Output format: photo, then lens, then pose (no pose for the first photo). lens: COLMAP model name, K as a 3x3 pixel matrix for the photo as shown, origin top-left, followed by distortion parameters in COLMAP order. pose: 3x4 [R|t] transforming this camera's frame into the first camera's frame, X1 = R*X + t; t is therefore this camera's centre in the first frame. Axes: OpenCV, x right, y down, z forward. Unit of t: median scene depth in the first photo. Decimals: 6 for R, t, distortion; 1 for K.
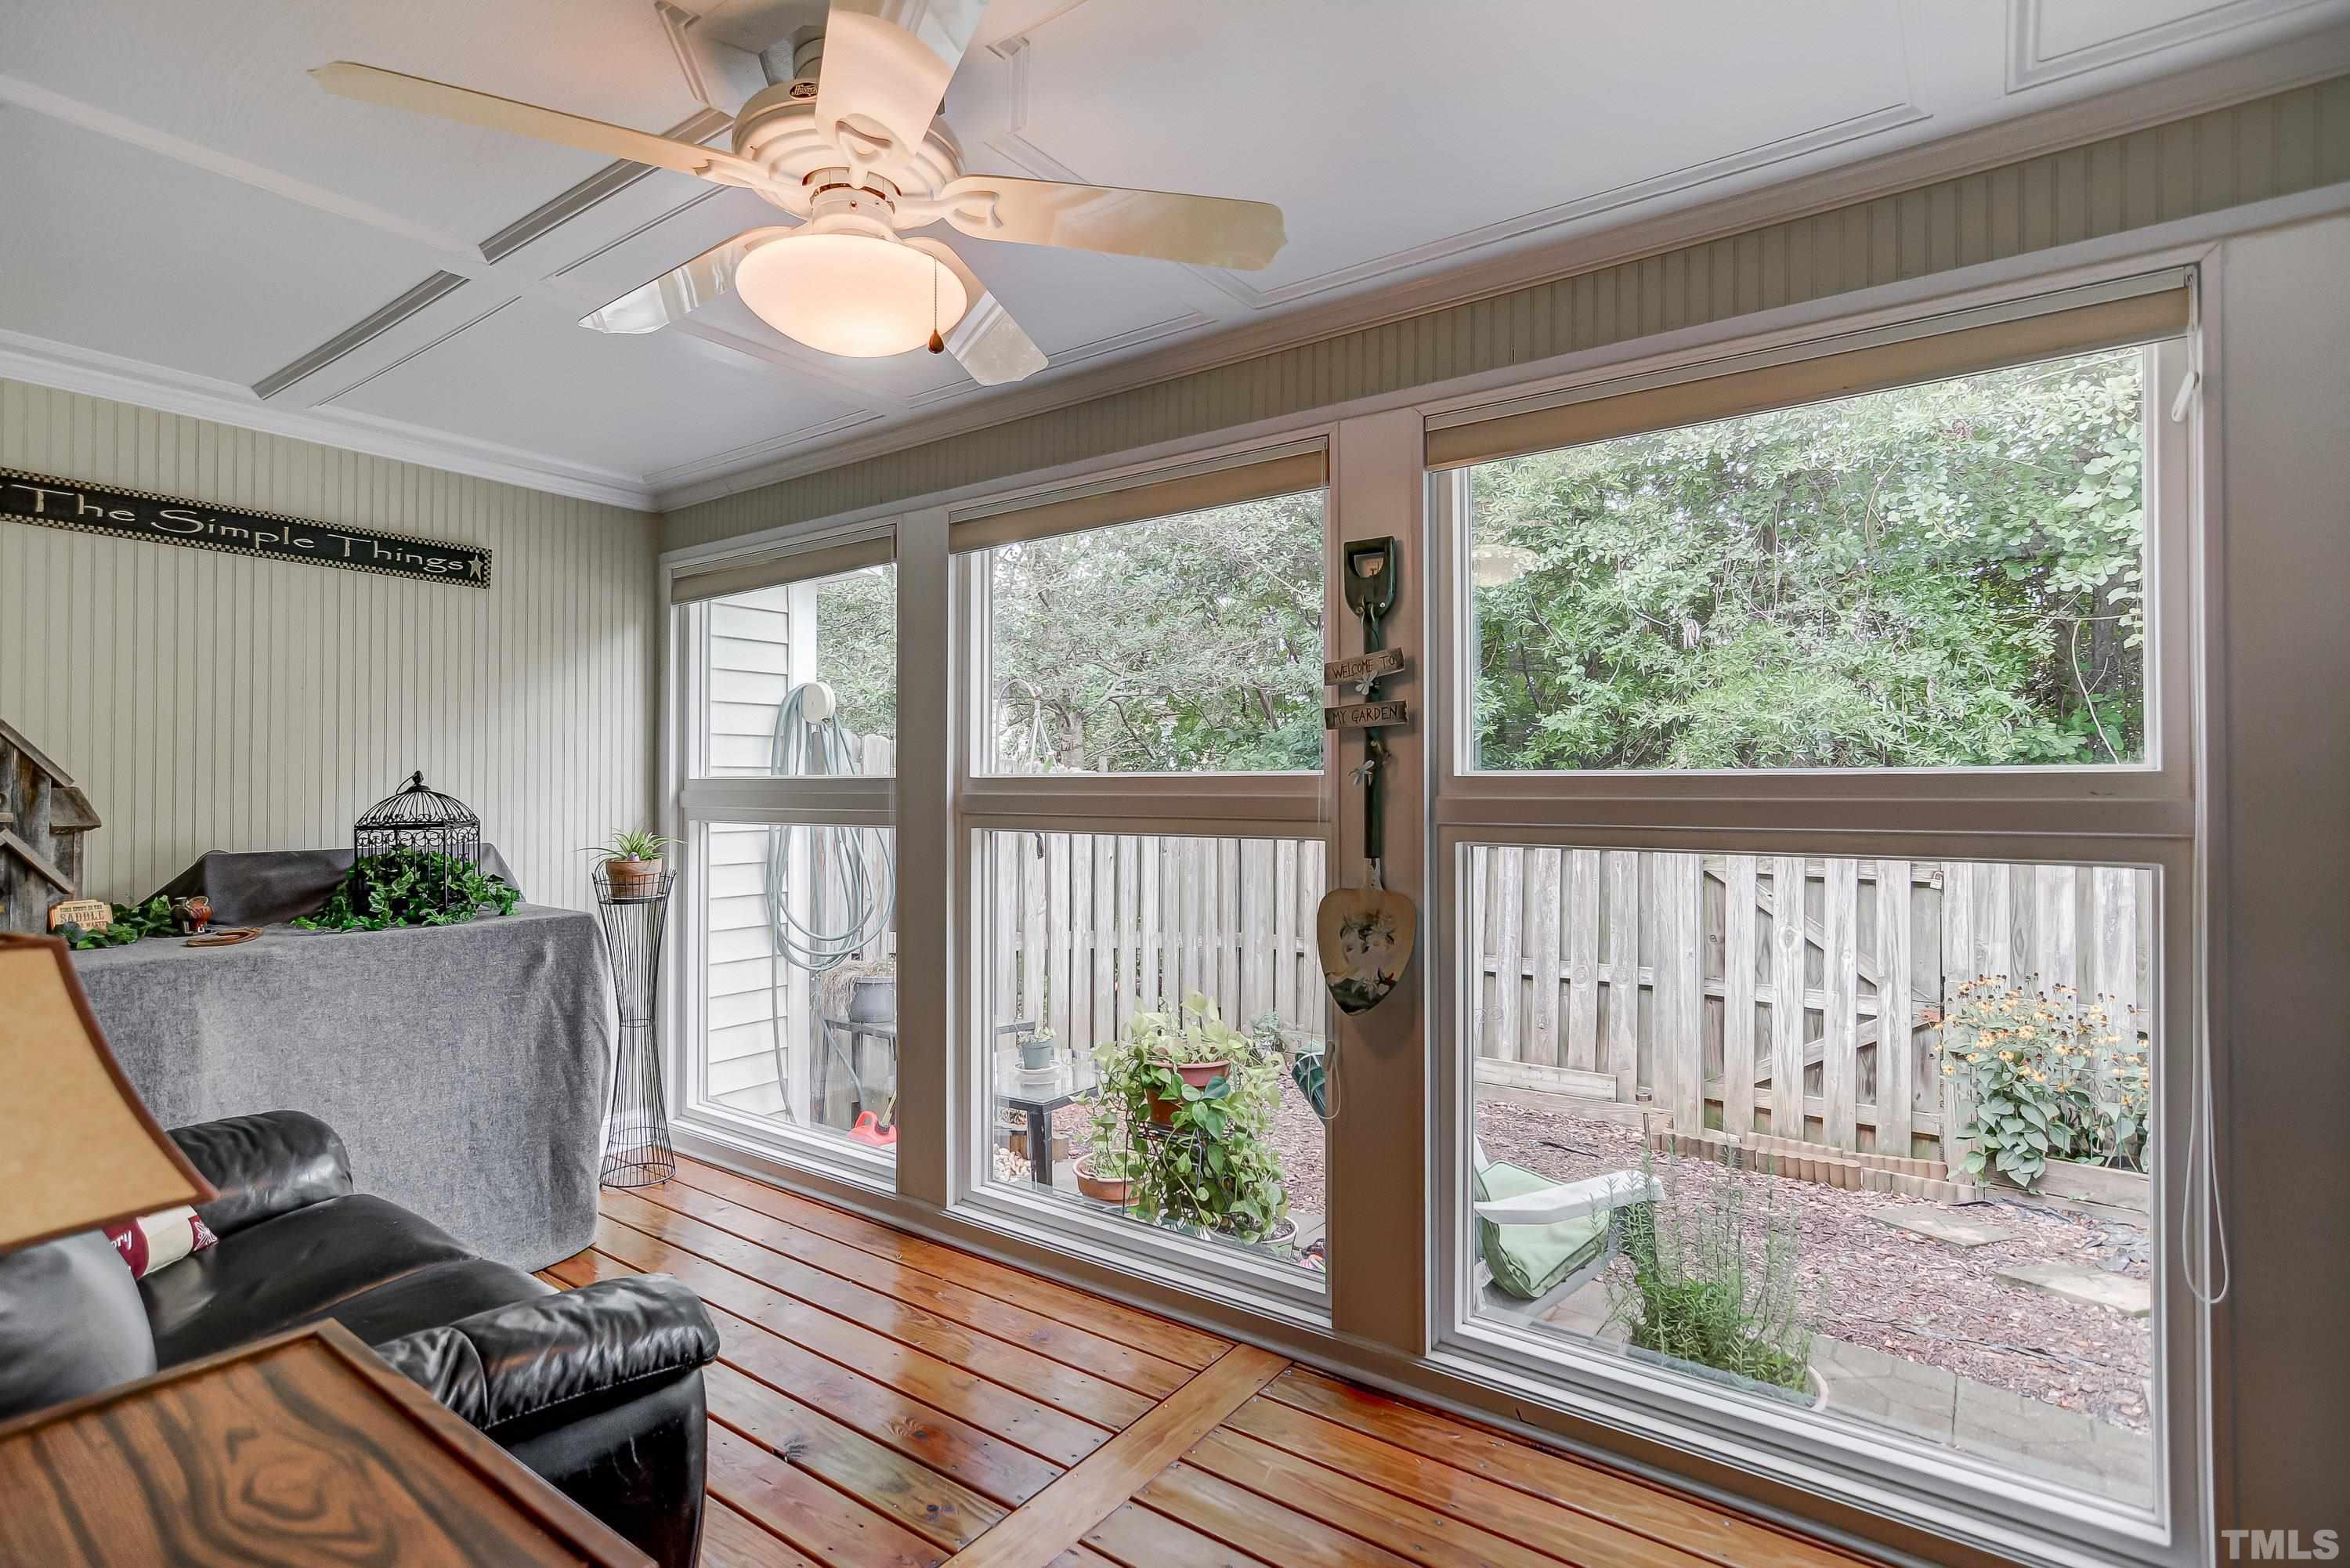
lens RADIAL K [[1132.4, 0, 1179.2], [0, 1132.4, 784.3], [0, 0, 1]] dist [-0.005329, -0.000025]
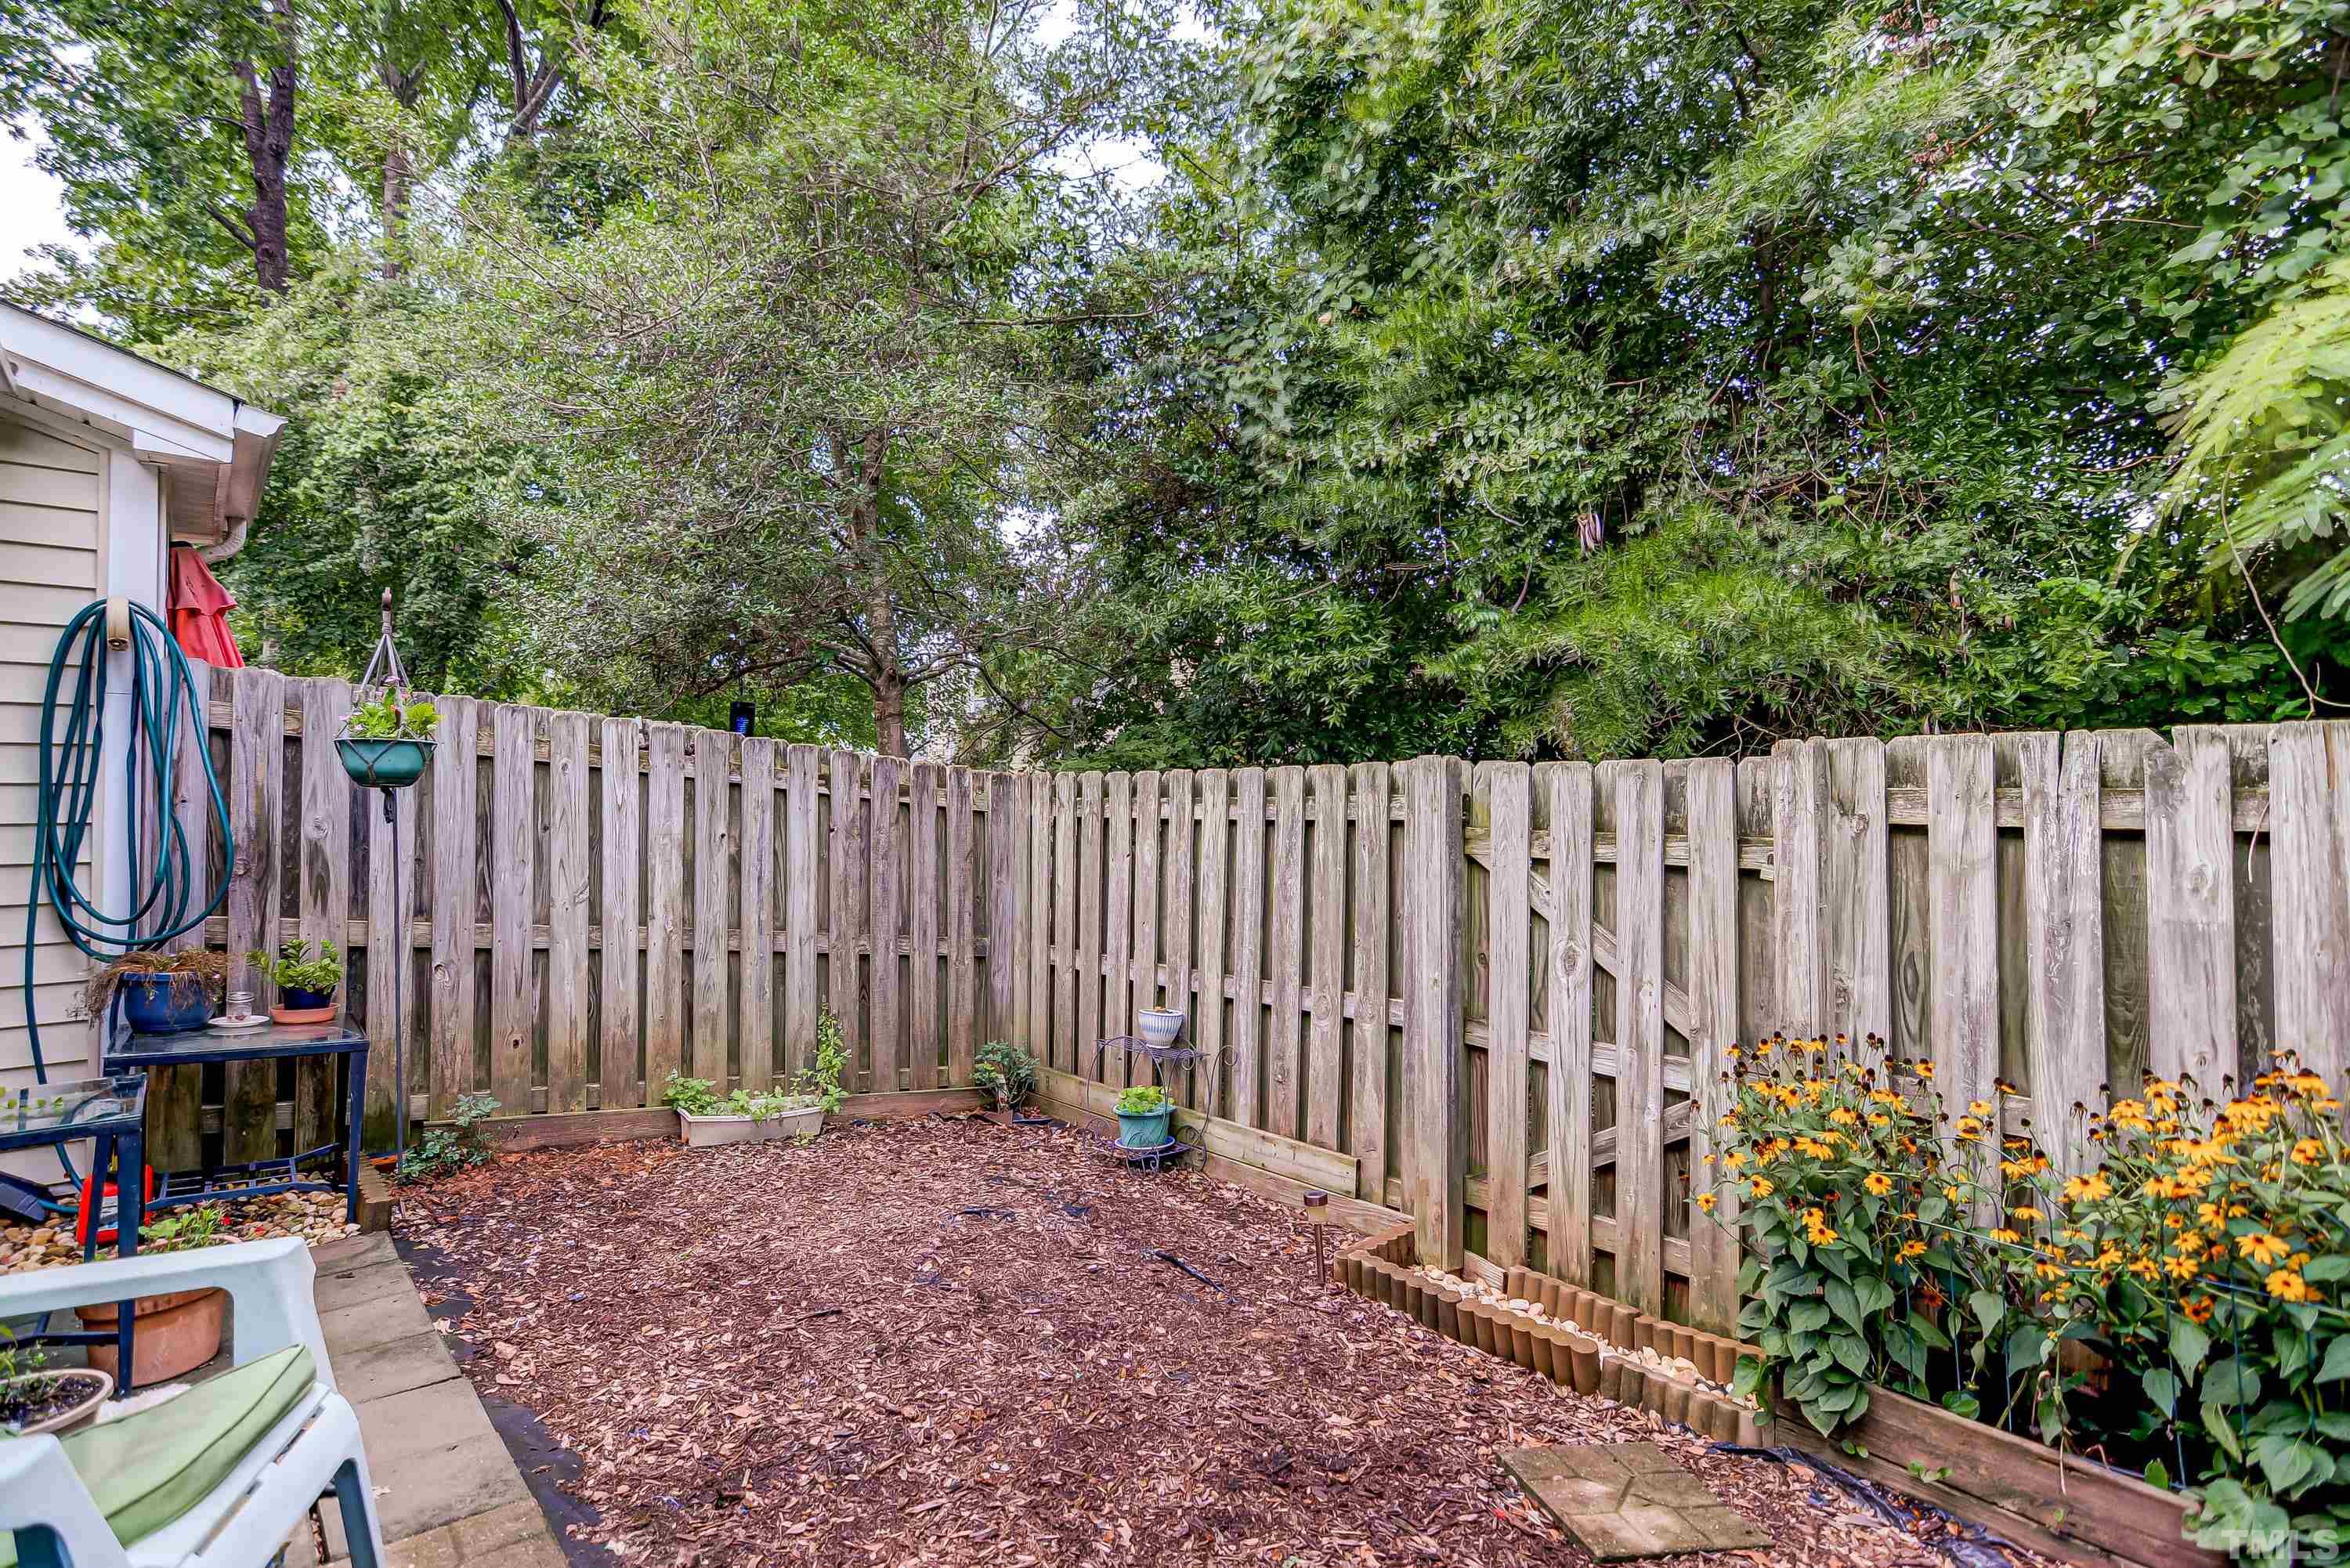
lens RADIAL K [[1132.4, 0, 1171.8], [0, 1132.4, 788.4], [0, 0, 1]] dist [-0.005329, -0.000025]
pose [[0.970703, -0.008009, -0.240149, 0.481070], [0.004047, 0.999848, -0.016986, 0.050940], [0.240248, 0.015517, 0.970587, 0.340270]]
